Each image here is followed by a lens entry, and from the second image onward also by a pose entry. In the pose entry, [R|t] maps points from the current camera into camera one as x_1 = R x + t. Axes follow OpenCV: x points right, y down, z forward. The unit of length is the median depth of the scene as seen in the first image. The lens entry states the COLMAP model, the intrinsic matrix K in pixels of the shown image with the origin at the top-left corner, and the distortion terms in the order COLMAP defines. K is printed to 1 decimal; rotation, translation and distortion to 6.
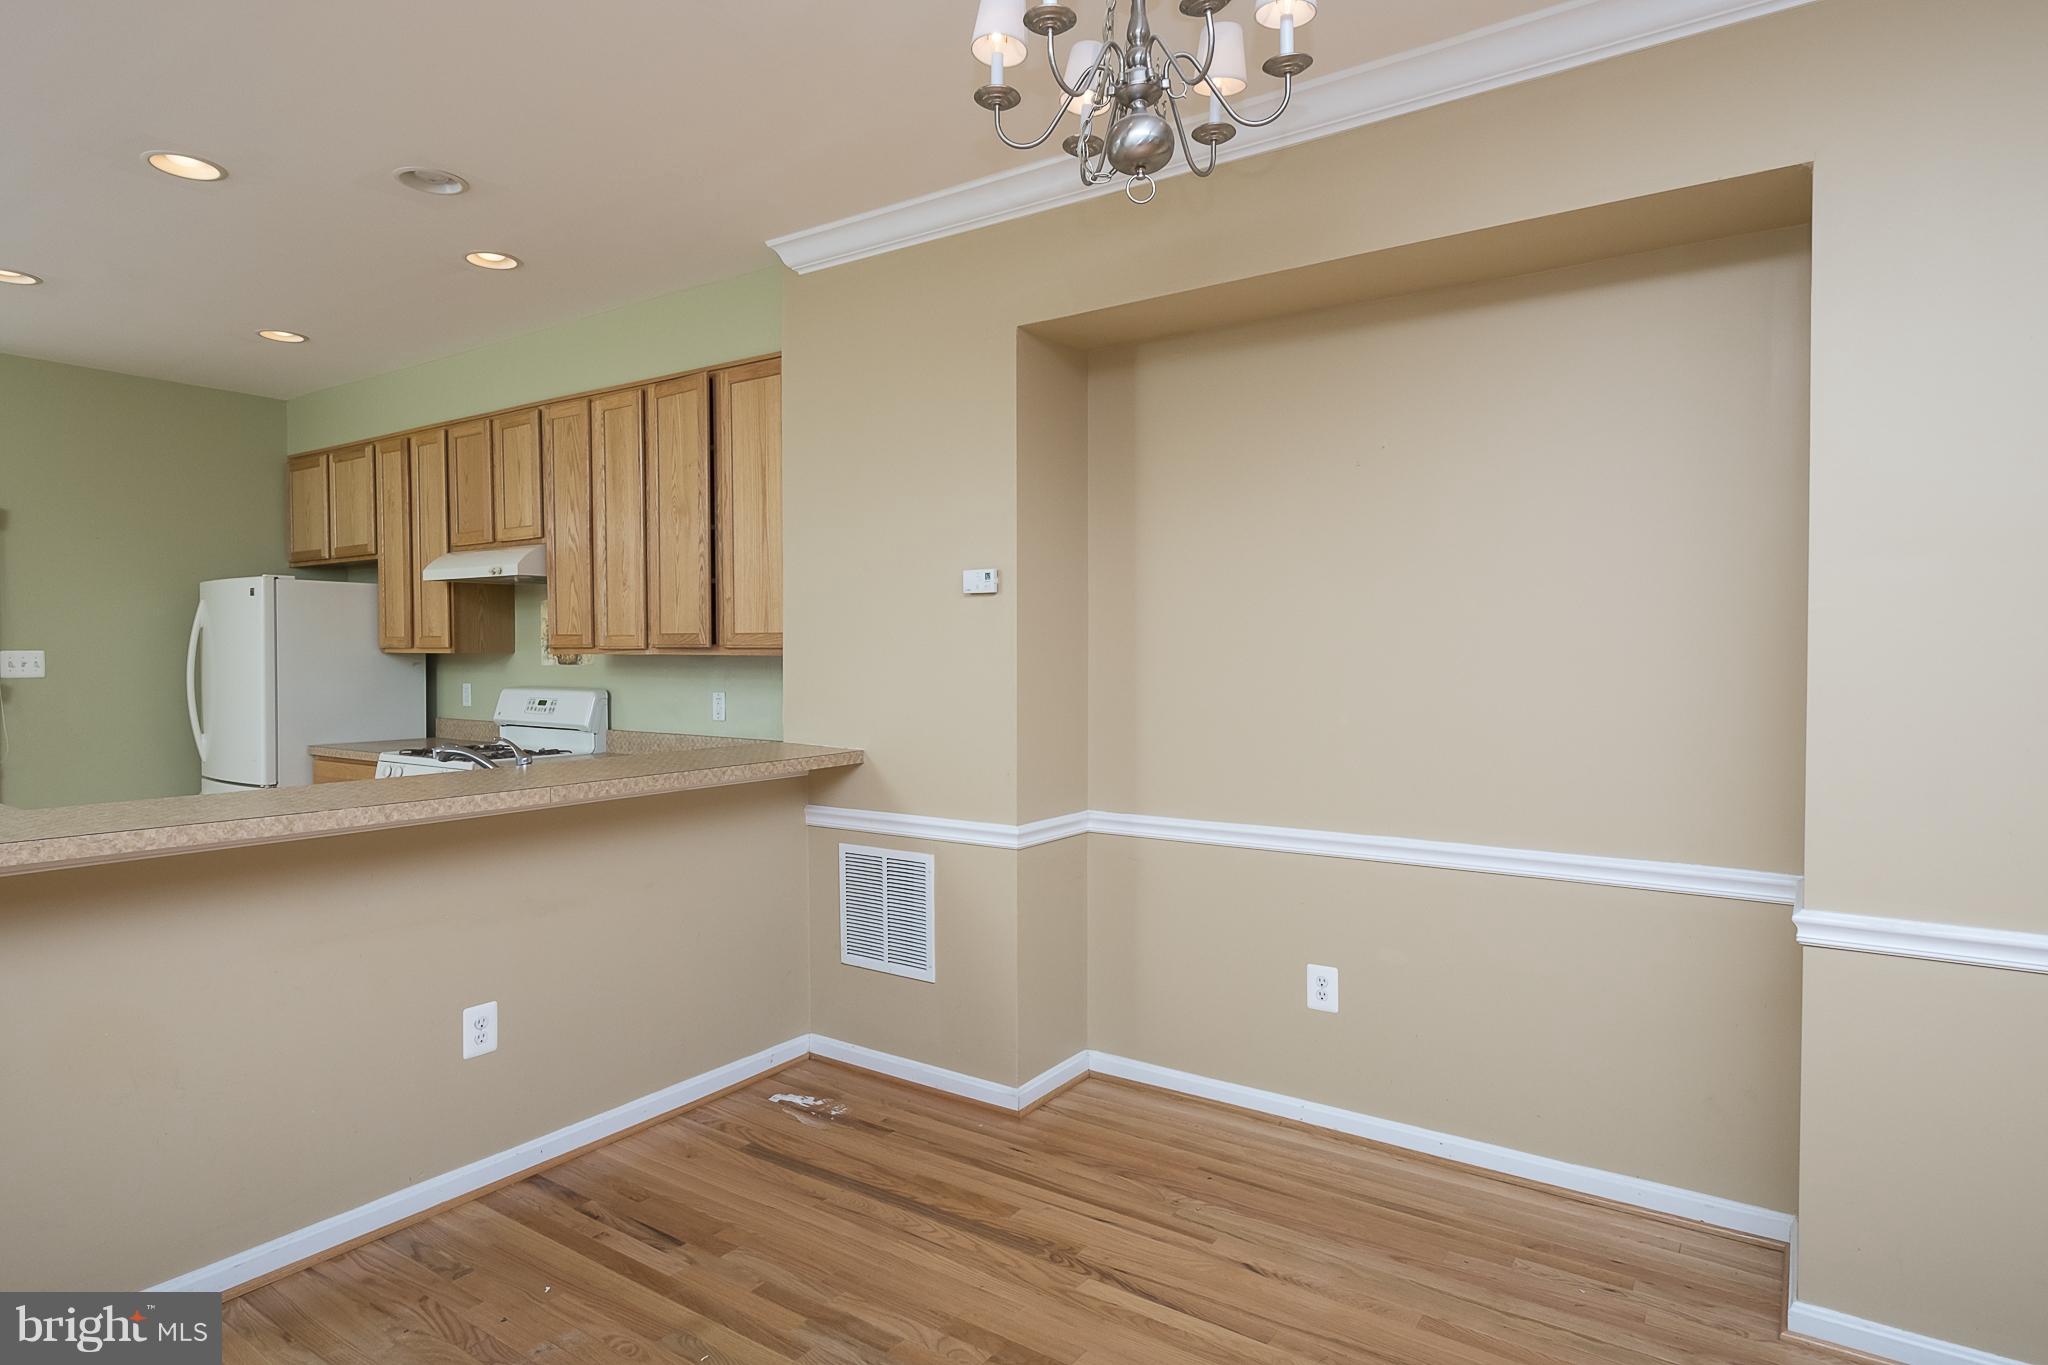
lens RADIAL K [[1108.7, 0, 1017.7], [0, 1108.7, 670.7], [0, 0, 1]] dist [-0.002159, 0.001711]
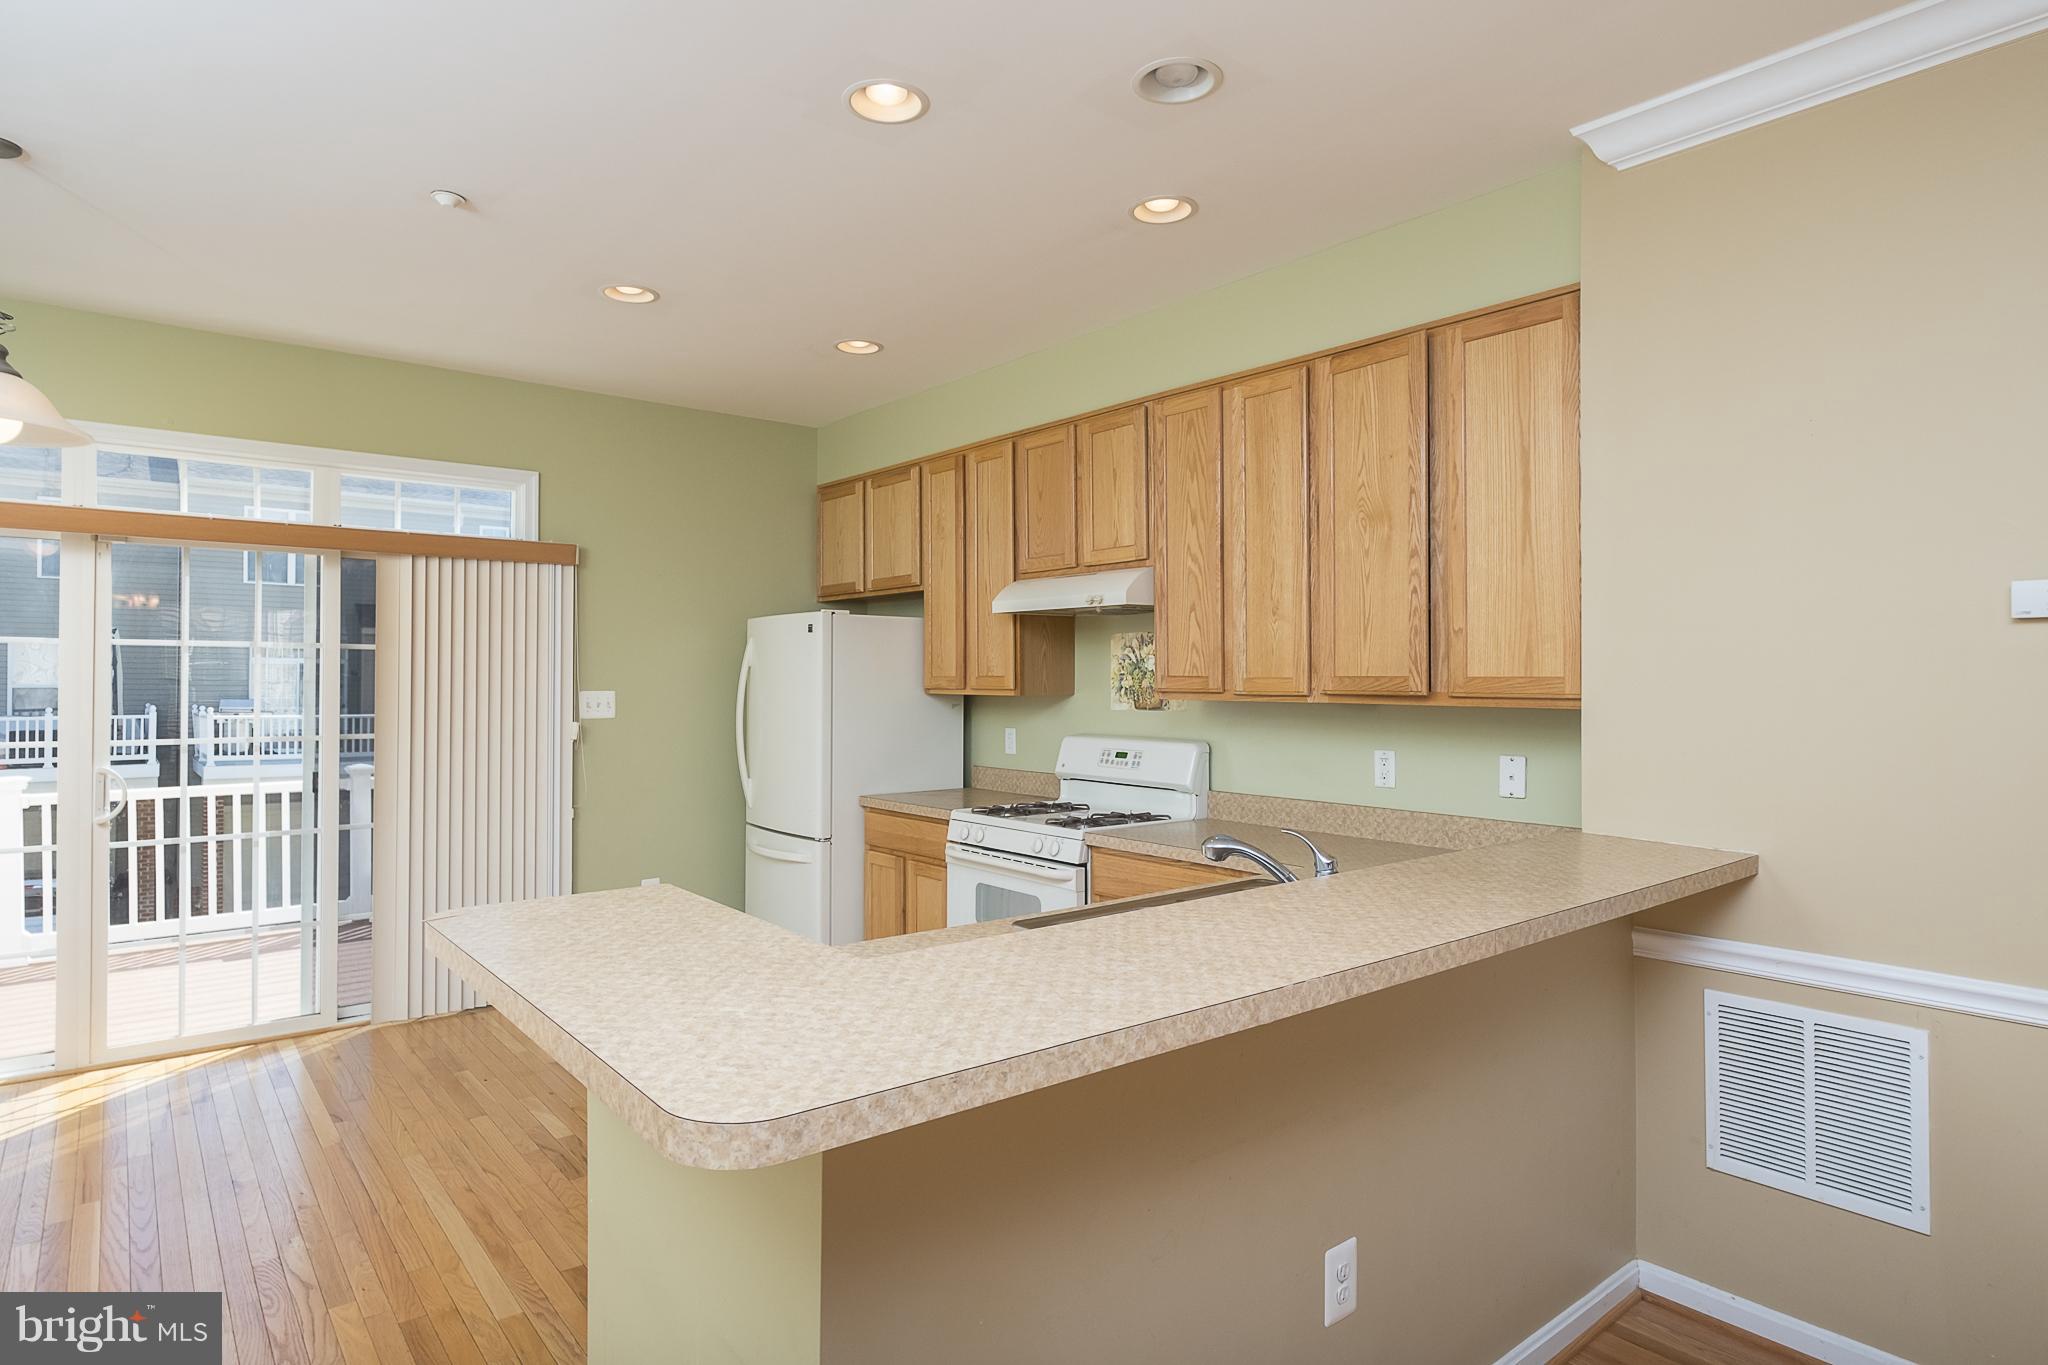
lens RADIAL K [[1108.7, 0, 1024.8], [0, 1108.7, 669.6], [0, 0, 1]] dist [-0.002159, 0.001711]
pose [[0.960545, -0.001564, -0.278119, -0.294334], [-0.006002, 0.999635, -0.026350, -0.015081], [0.278059, 0.026980, 0.960185, 0.182144]]
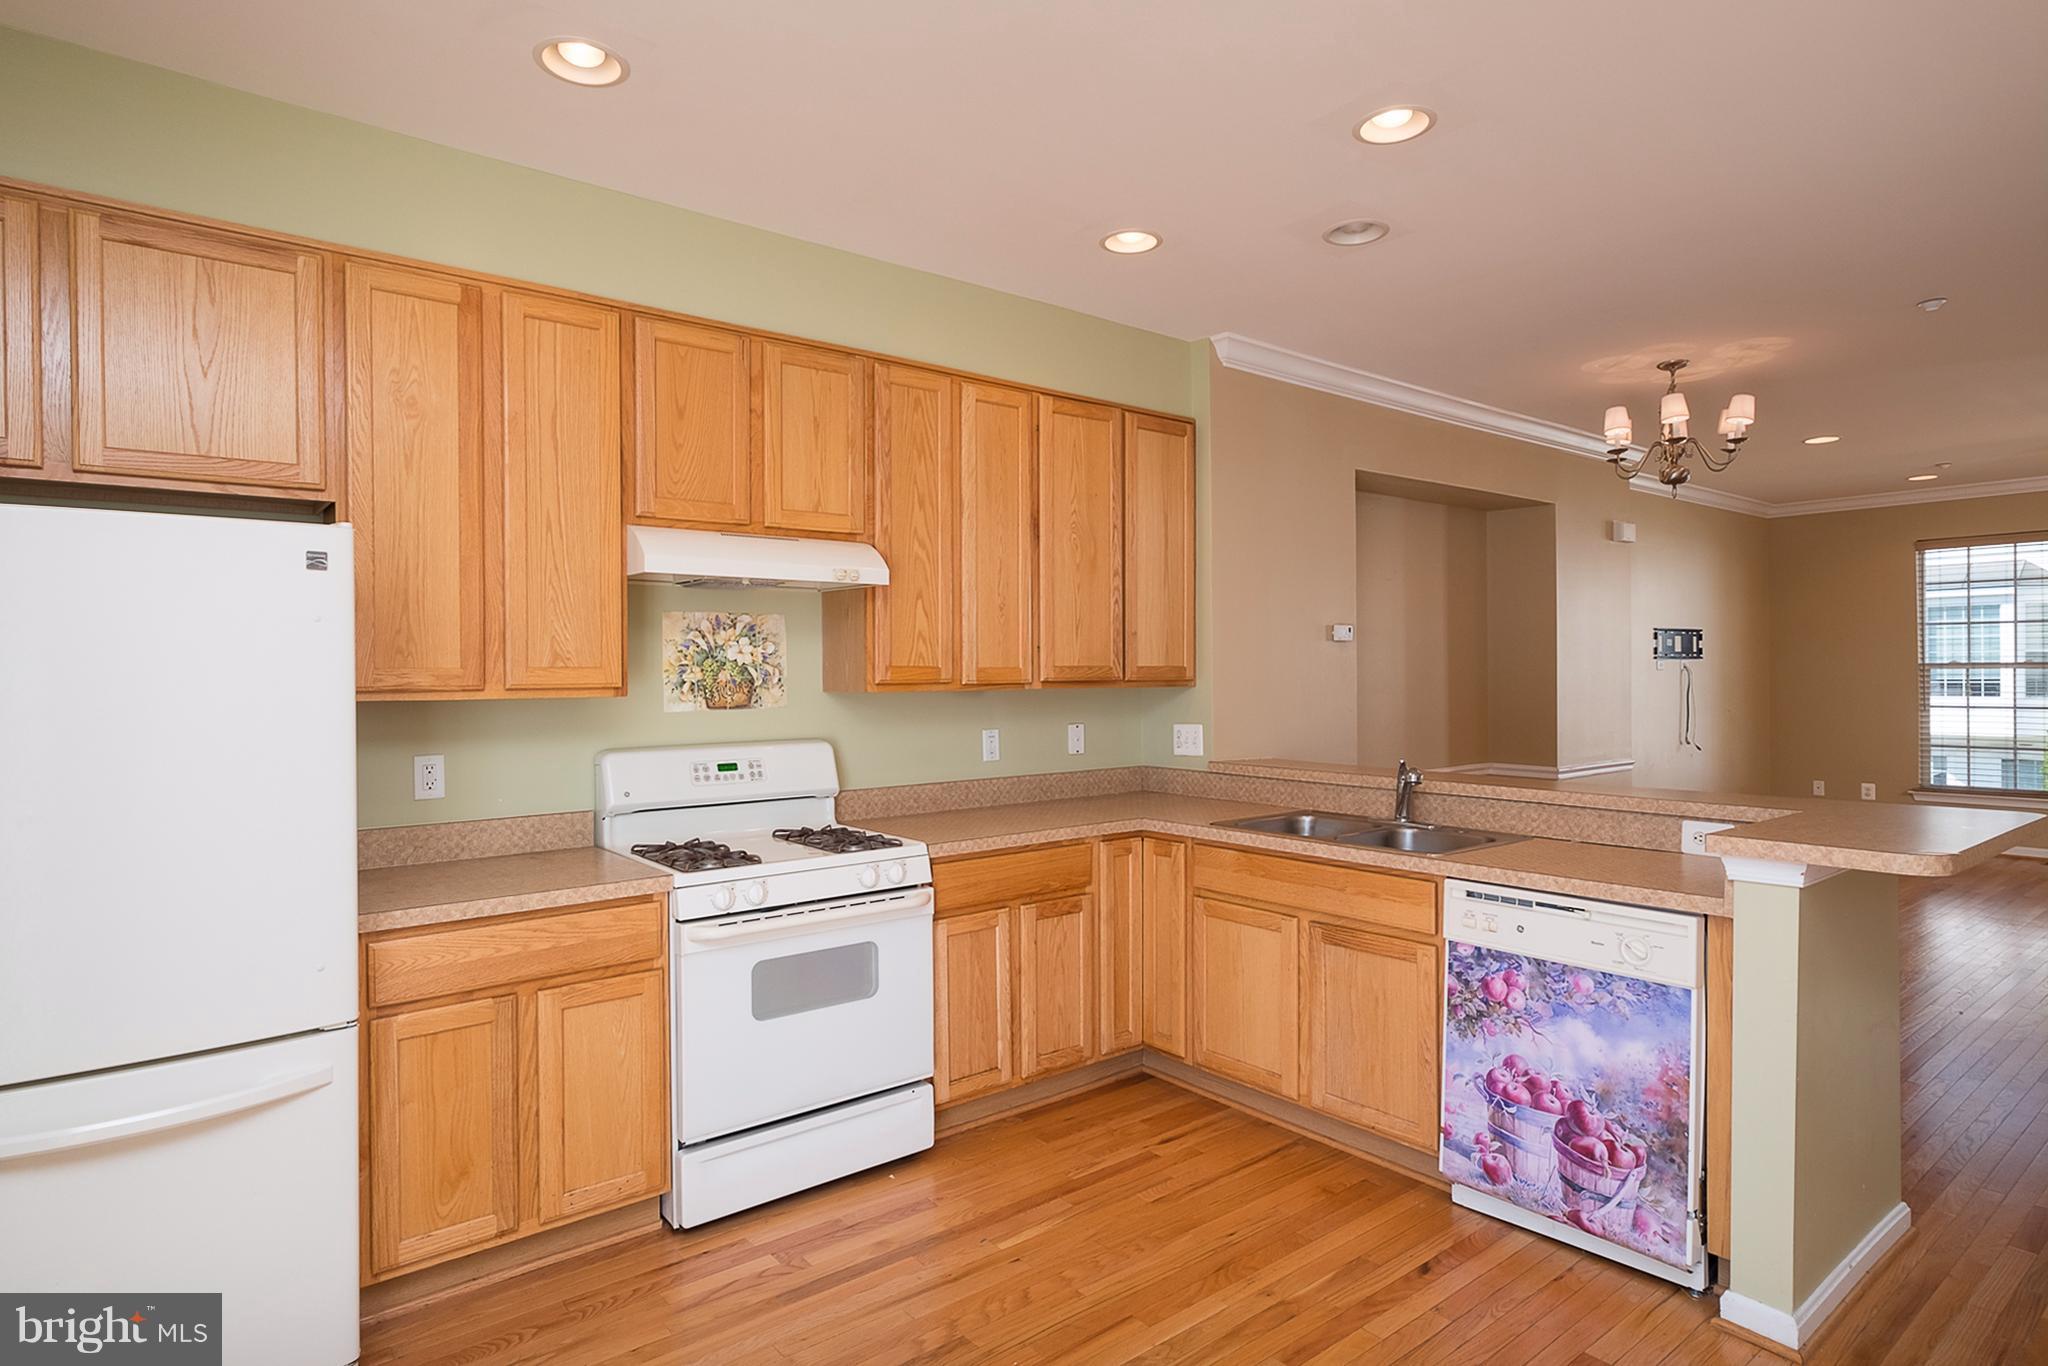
lens RADIAL K [[1108.7, 0, 976.8], [0, 1108.7, 670.7], [0, 0, 1]] dist [-0.002159, 0.001711]
pose [[0.308877, -0.001002, 0.951101, -1.137361], [0.027079, 0.999603, -0.007741, -0.022363], [-0.950716, 0.028146, 0.308782, 0.723289]]
